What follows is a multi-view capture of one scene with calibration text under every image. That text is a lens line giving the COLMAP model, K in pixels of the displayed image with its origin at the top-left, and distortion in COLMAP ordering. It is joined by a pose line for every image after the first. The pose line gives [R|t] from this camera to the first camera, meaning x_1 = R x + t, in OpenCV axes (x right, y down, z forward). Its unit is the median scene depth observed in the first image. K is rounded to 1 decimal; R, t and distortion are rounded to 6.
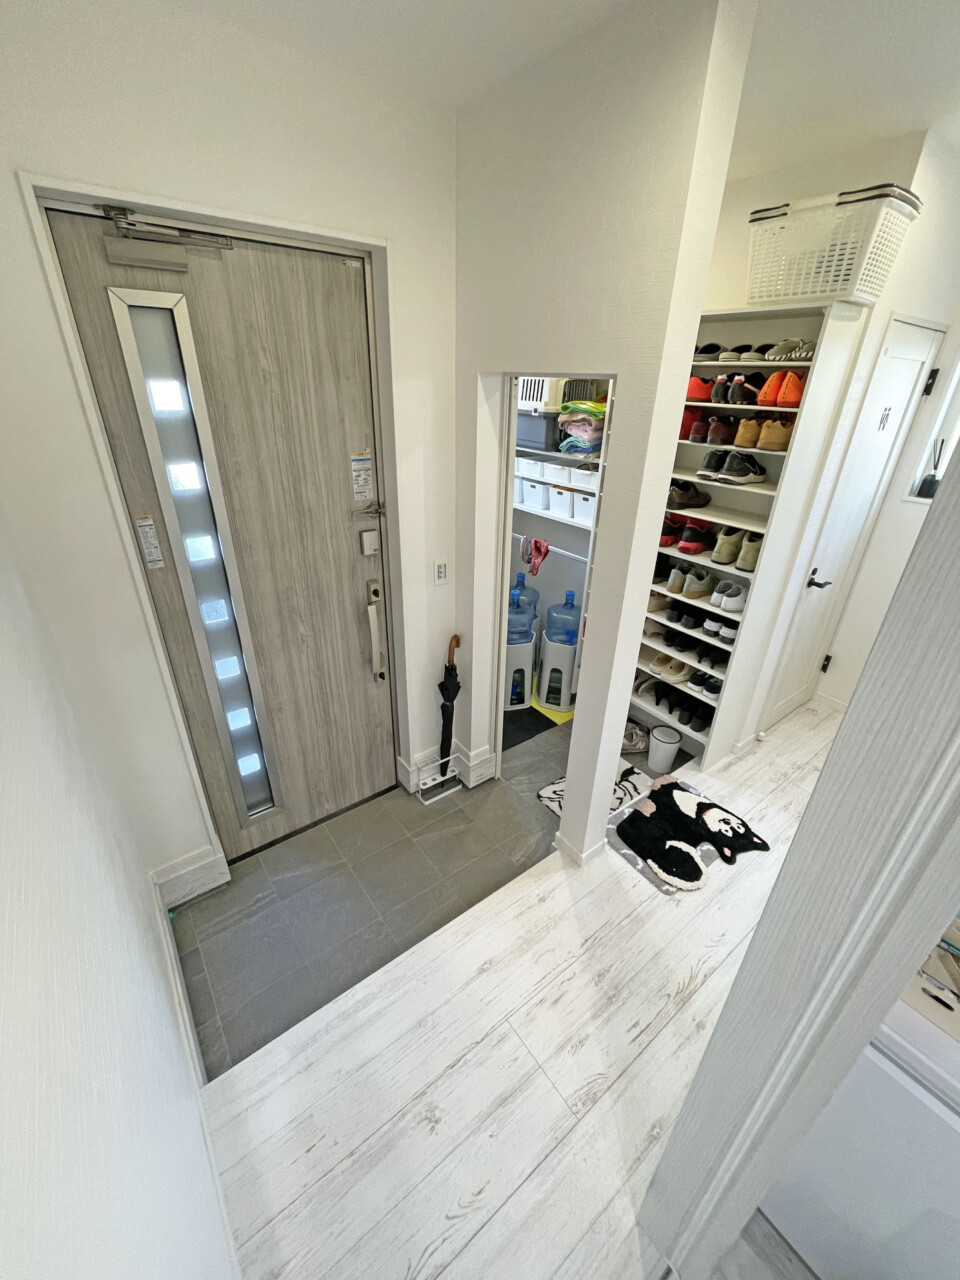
lens RADIAL K [[517.9, 0, 481.0], [0, 517.9, 639.4], [0, 0, 1]] dist [0.000421, -0.001156]
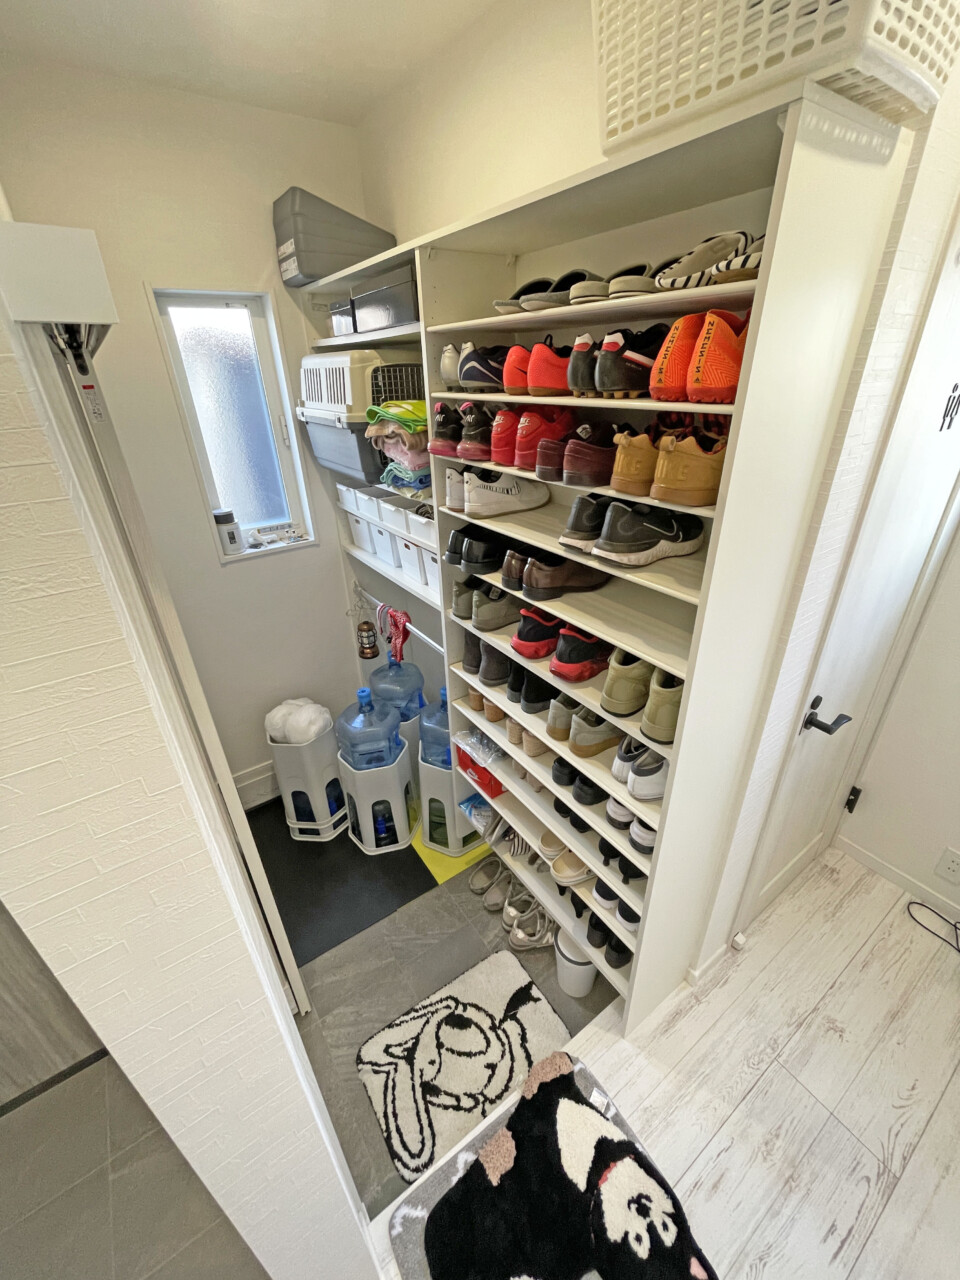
lens RADIAL K [[517.9, 0, 480.6], [0, 517.9, 639.2], [0, 0, 1]] dist [0.000421, -0.001156]
pose [[0.997747, -0.027471, -0.061210, 0.350374], [0.028424, 0.999487, 0.014751, -0.222246], [0.060773, -0.016457, 0.998016, 0.471037]]
